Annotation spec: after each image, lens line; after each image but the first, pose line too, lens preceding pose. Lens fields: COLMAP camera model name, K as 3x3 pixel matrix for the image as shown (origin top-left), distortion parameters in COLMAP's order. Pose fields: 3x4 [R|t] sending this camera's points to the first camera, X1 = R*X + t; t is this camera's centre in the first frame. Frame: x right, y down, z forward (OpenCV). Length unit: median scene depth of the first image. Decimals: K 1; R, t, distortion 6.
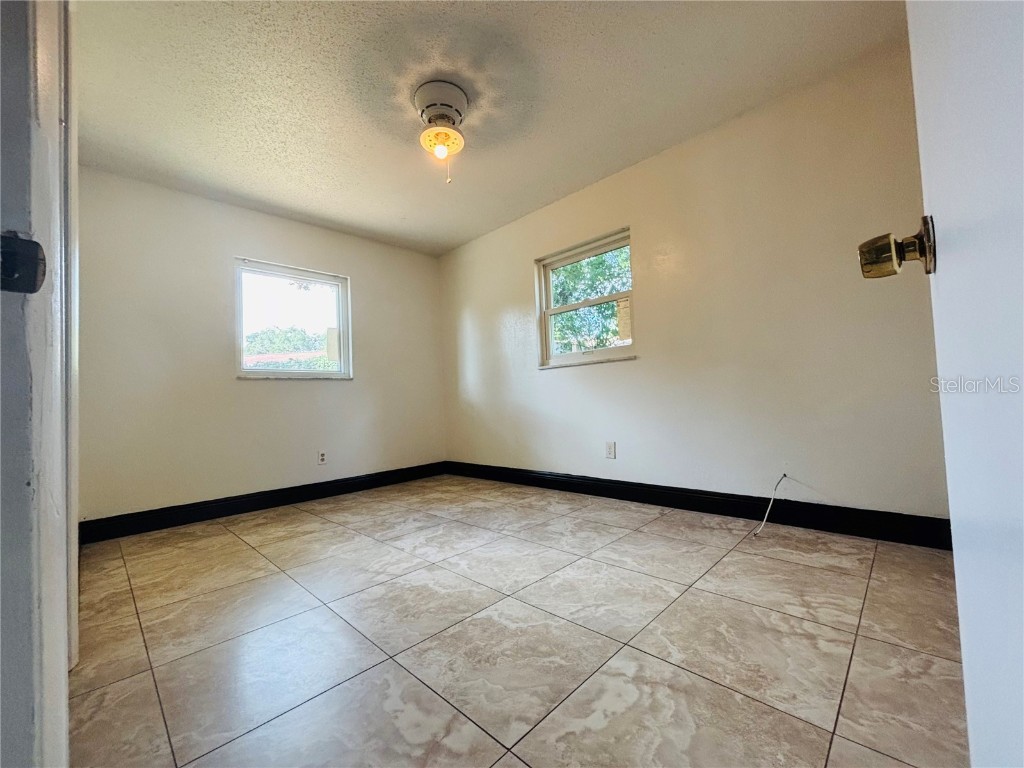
lens RADIAL K [[413.7, 0, 512.1], [0, 413.7, 391.7], [0, 0, 1]] dist [0.000295, 0.000373]
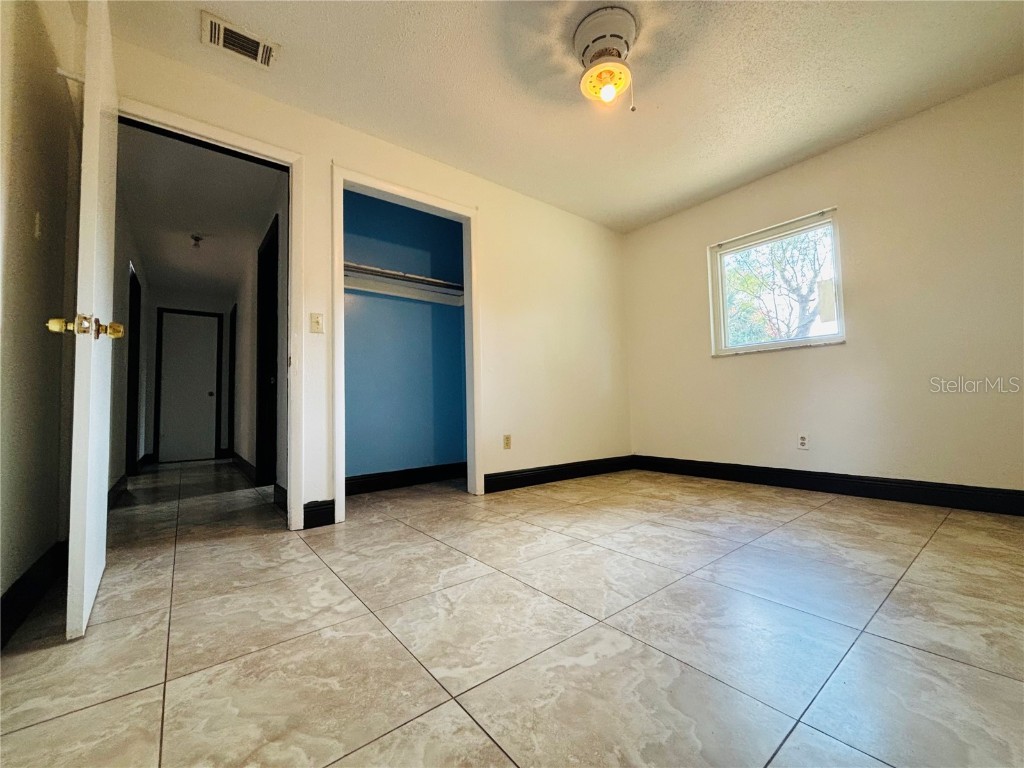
lens RADIAL K [[413.7, 0, 512.1], [0, 413.7, 376.4], [0, 0, 1]] dist [0.000295, 0.000373]
pose [[-0.126118, -0.024187, -0.991720, 0.970414], [0.051199, 0.998212, -0.030857, 0.051279], [0.990693, -0.054667, -0.124654, 1.147949]]
